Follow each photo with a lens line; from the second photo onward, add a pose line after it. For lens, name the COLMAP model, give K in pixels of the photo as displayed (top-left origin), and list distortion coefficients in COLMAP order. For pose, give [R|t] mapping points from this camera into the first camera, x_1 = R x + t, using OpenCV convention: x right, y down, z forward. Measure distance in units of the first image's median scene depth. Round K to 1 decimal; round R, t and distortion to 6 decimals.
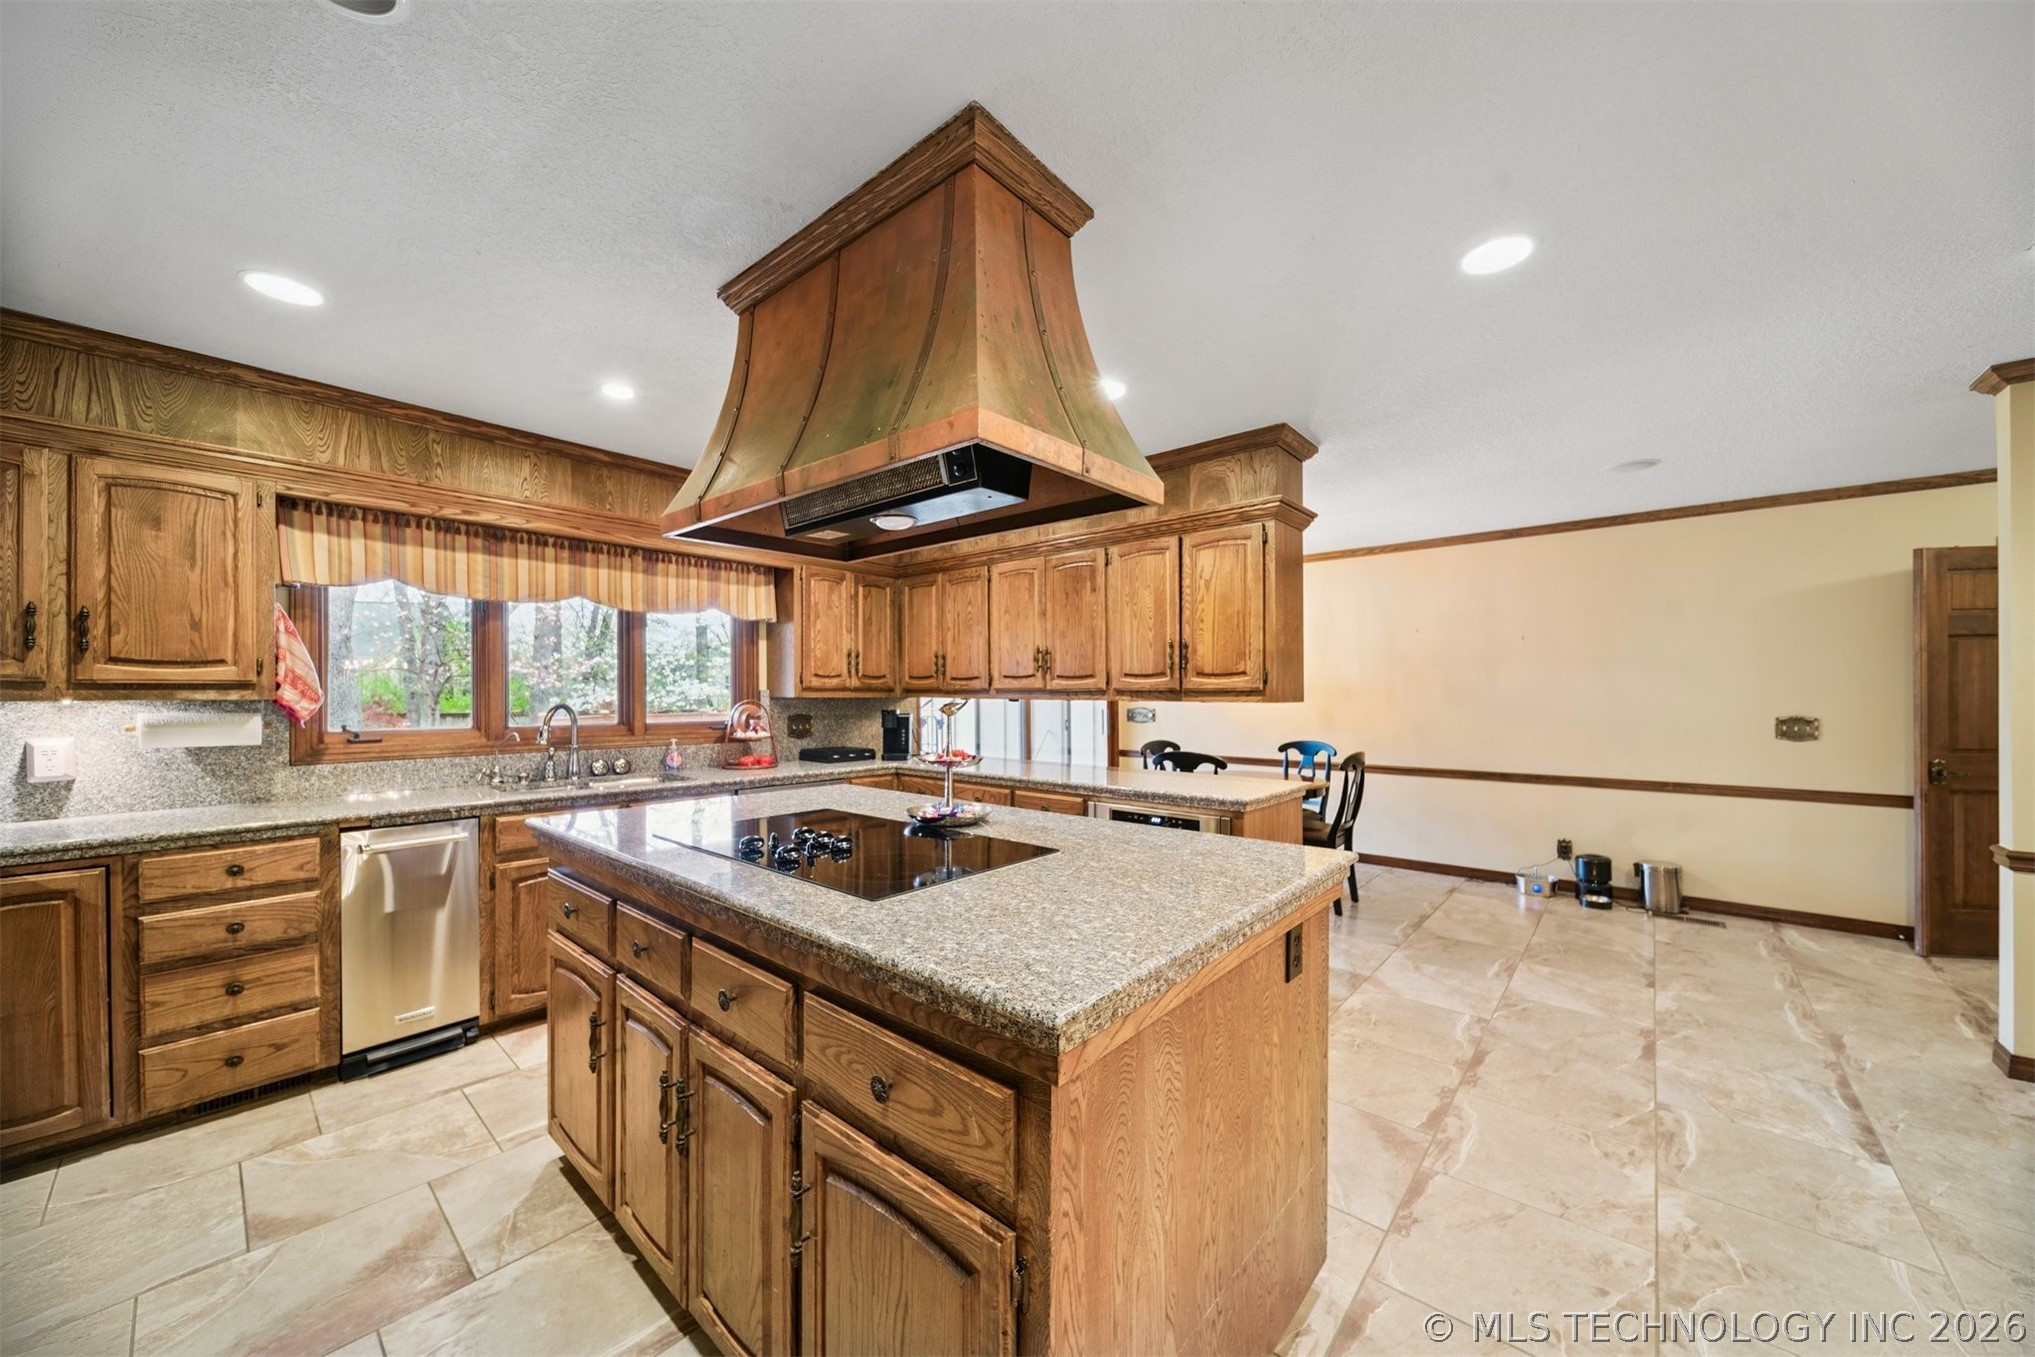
lens RADIAL K [[721.9, 0, 1022.3], [0, 721.9, 685.4], [0, 0, 1]] dist [0.001737, -0.001658]
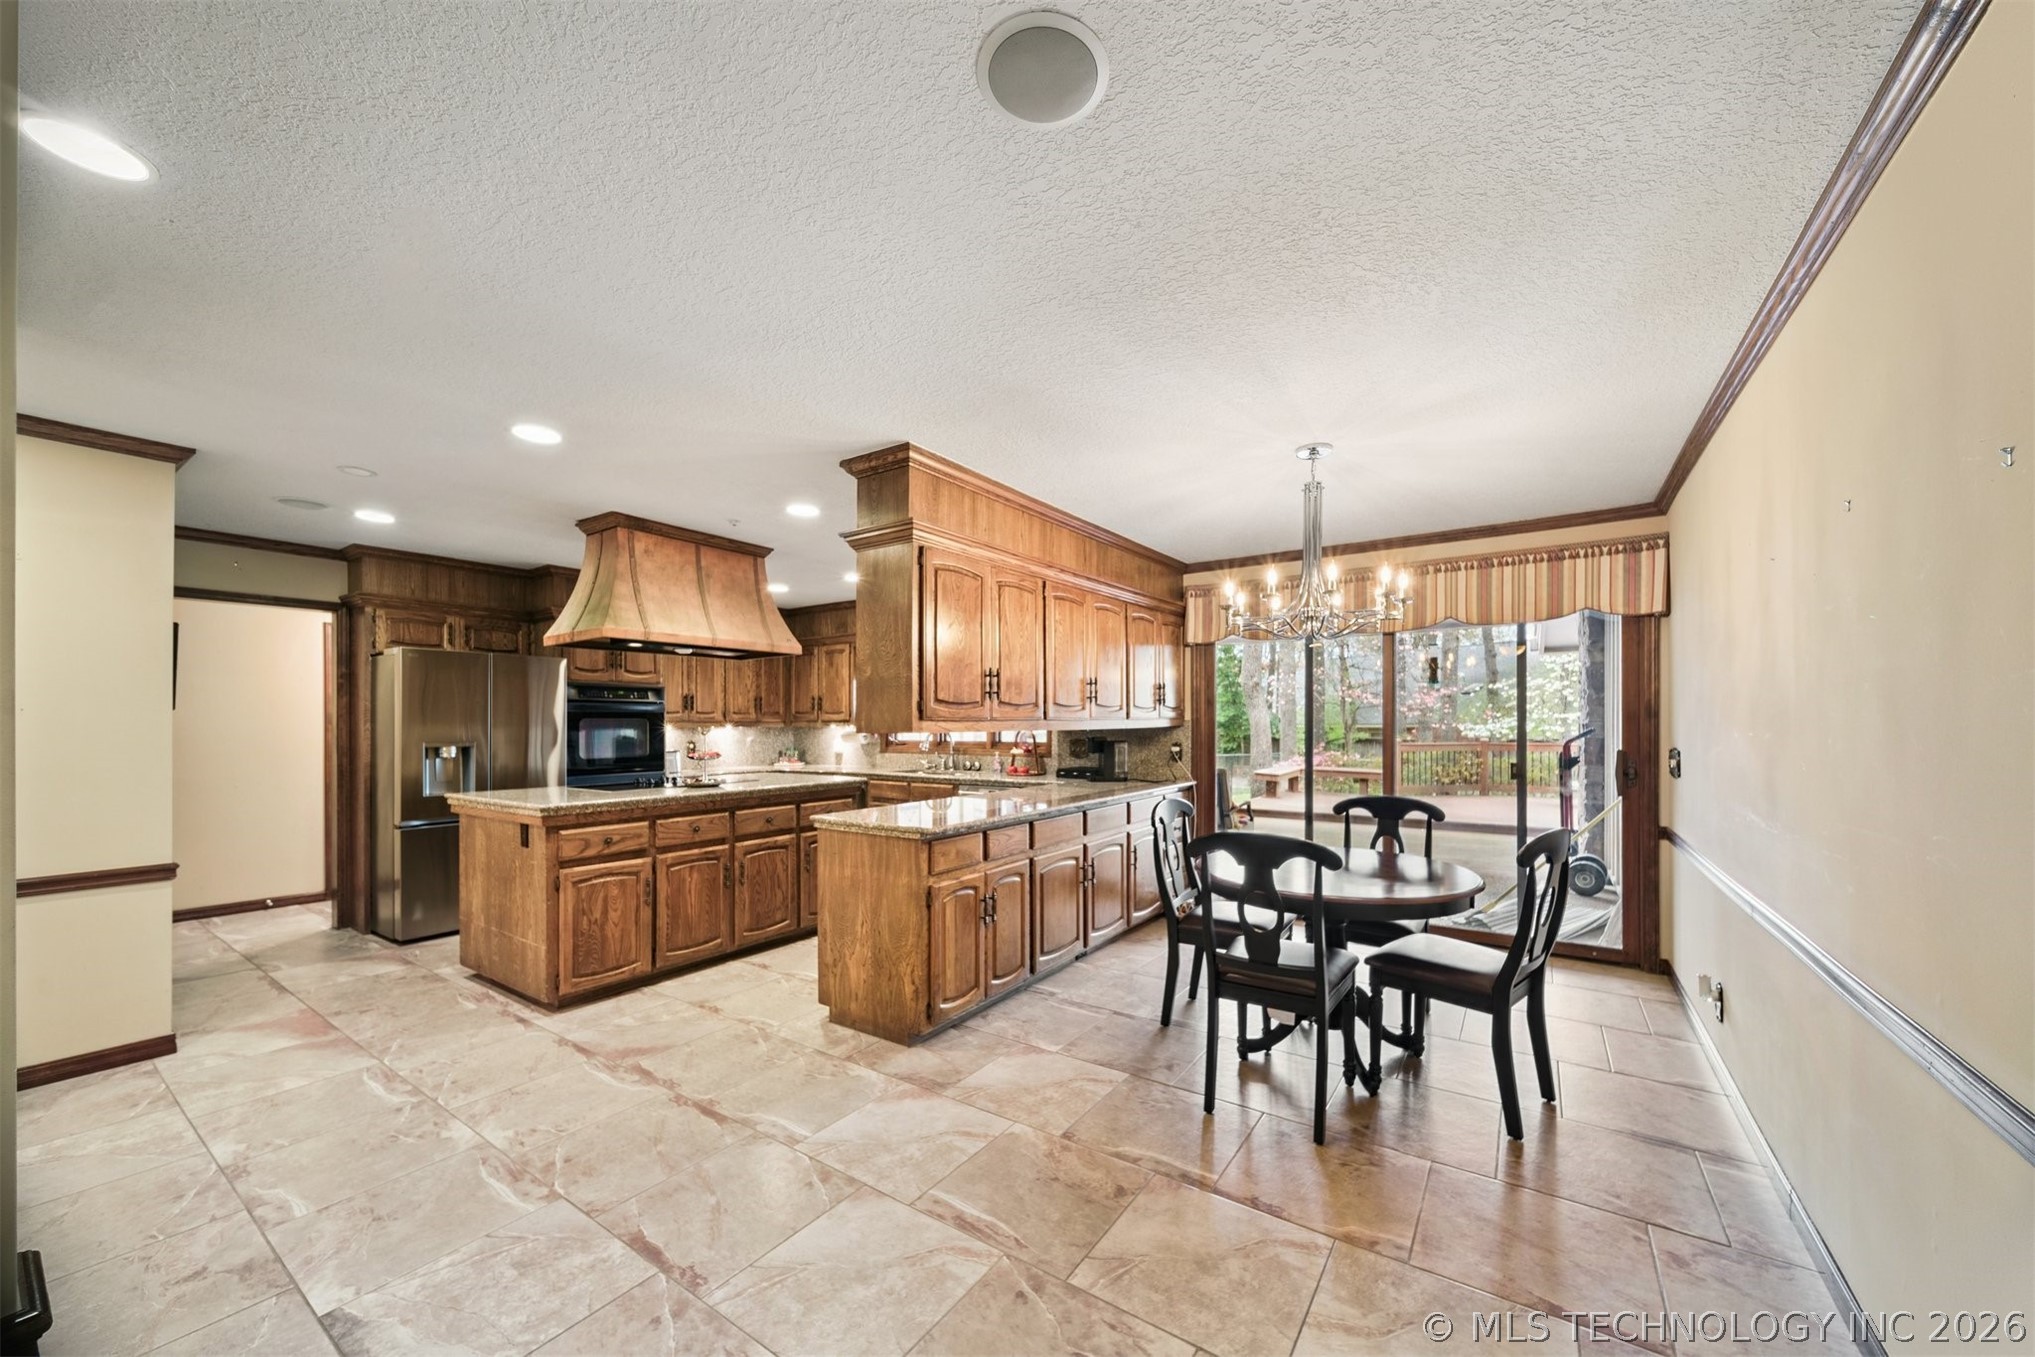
lens RADIAL K [[721.9, 0, 1040.8], [0, 721.9, 718.2], [0, 0, 1]] dist [0.001737, -0.001658]
pose [[0.135898, -0.005669, -0.990707, 1.272668], [0.016404, 0.999859, -0.003472, 0.008771], [0.990587, -0.015780, 0.135972, 1.021746]]
